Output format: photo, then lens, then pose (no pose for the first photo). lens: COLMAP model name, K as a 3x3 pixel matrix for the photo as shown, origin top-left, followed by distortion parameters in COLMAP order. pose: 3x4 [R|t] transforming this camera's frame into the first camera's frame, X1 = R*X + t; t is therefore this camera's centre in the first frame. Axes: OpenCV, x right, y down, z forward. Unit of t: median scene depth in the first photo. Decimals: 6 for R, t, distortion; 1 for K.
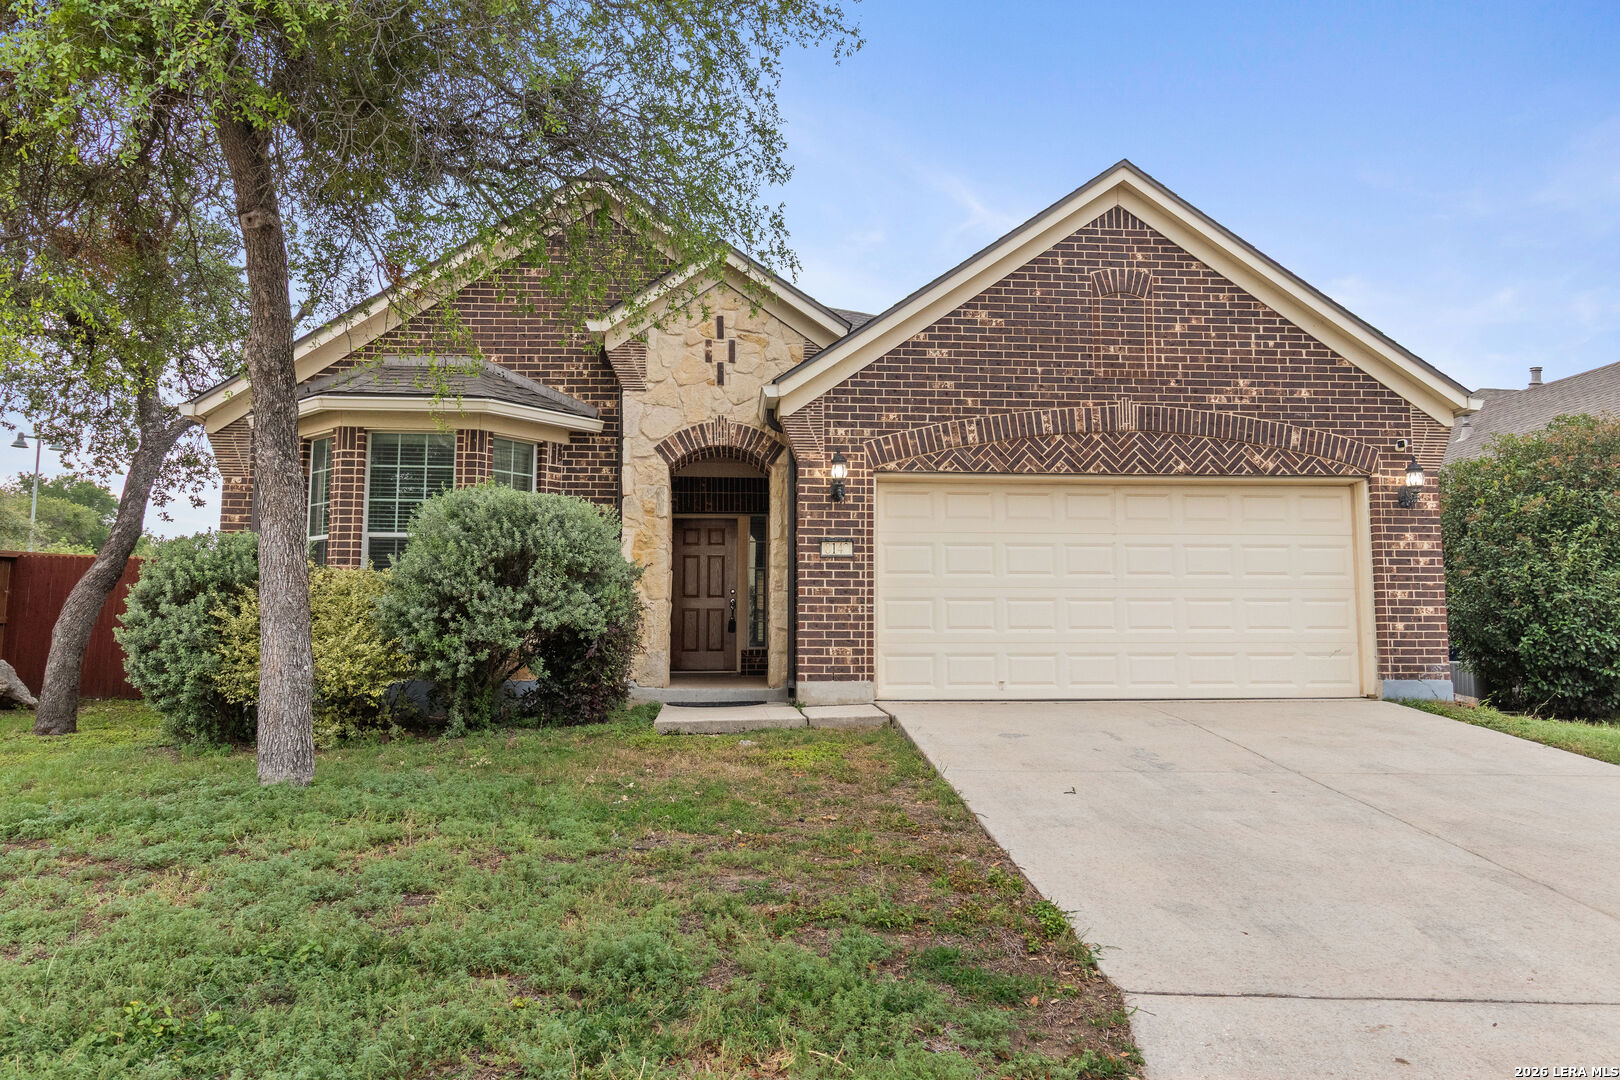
lens RADIAL K [[1164.1, 0, 810.0], [0, 1164.1, 540.0], [0, 0, 1]] dist [0.001985, 0.000035]
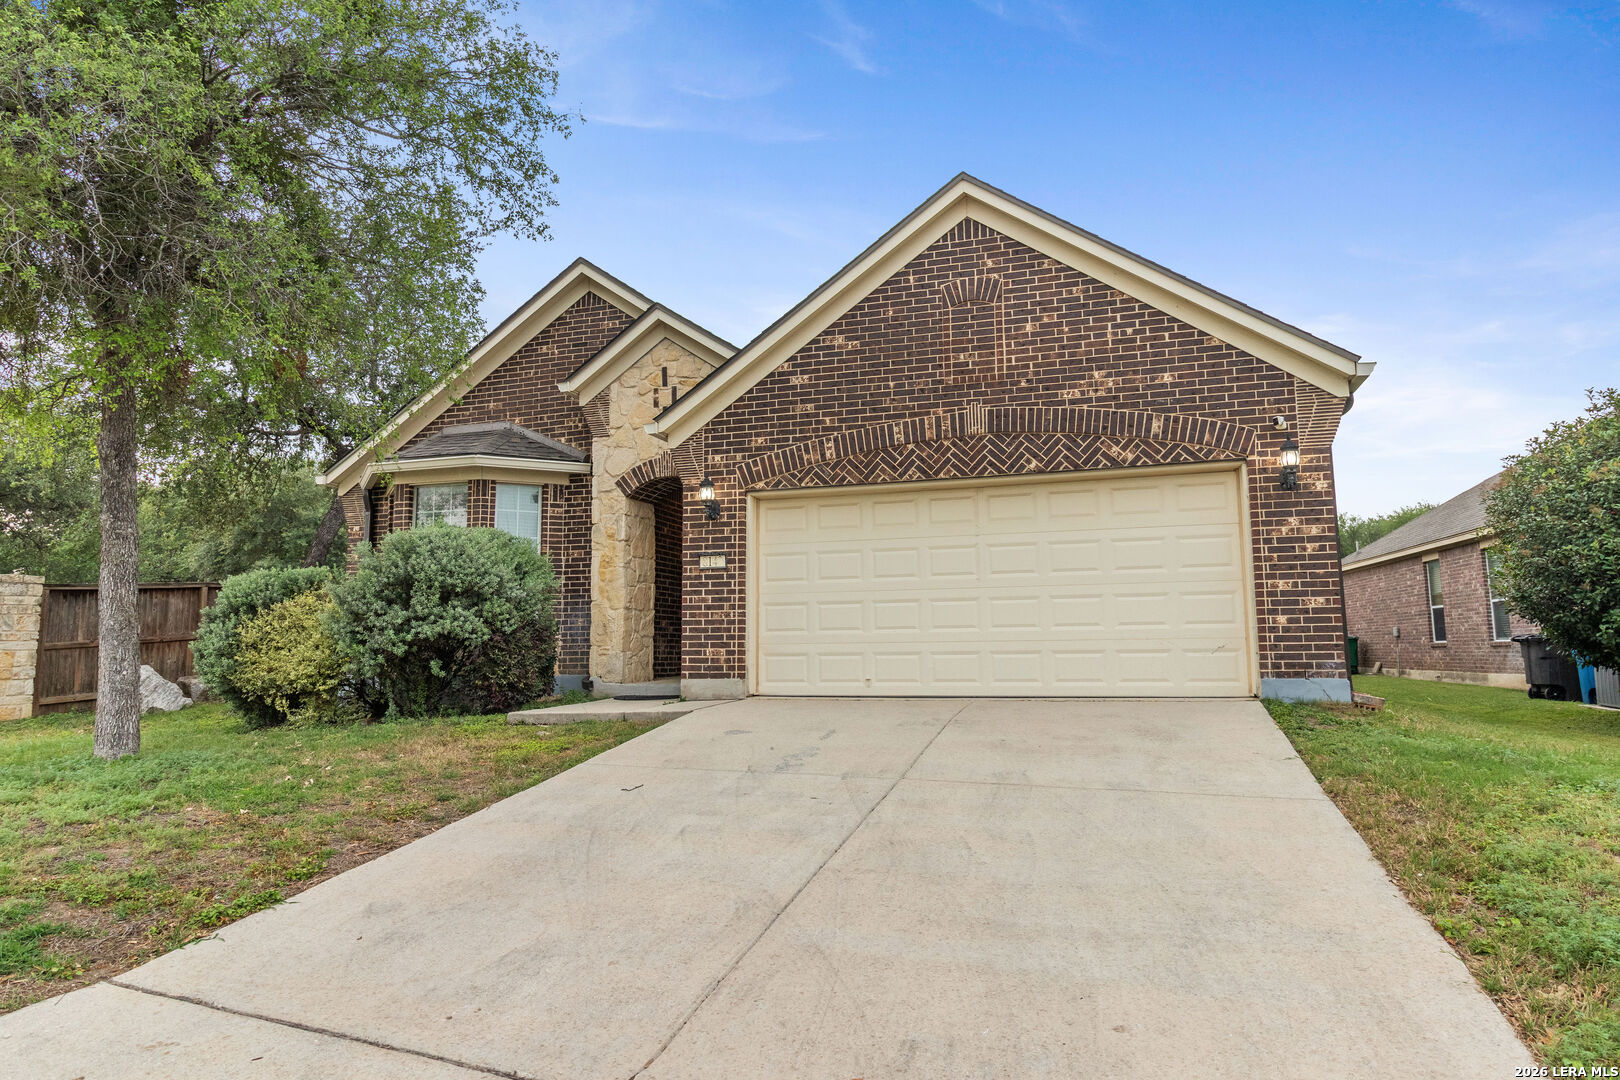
lens RADIAL K [[983.5, 0, 810.0], [0, 983.5, 540.0], [0, 0, 1]] dist [0.002004, 0.000116]
pose [[0.926608, -0.050475, -0.372626, 0.451507], [0.047161, 0.998725, -0.018009, 0.007771], [0.373060, -0.000886, 0.927807, 0.140627]]
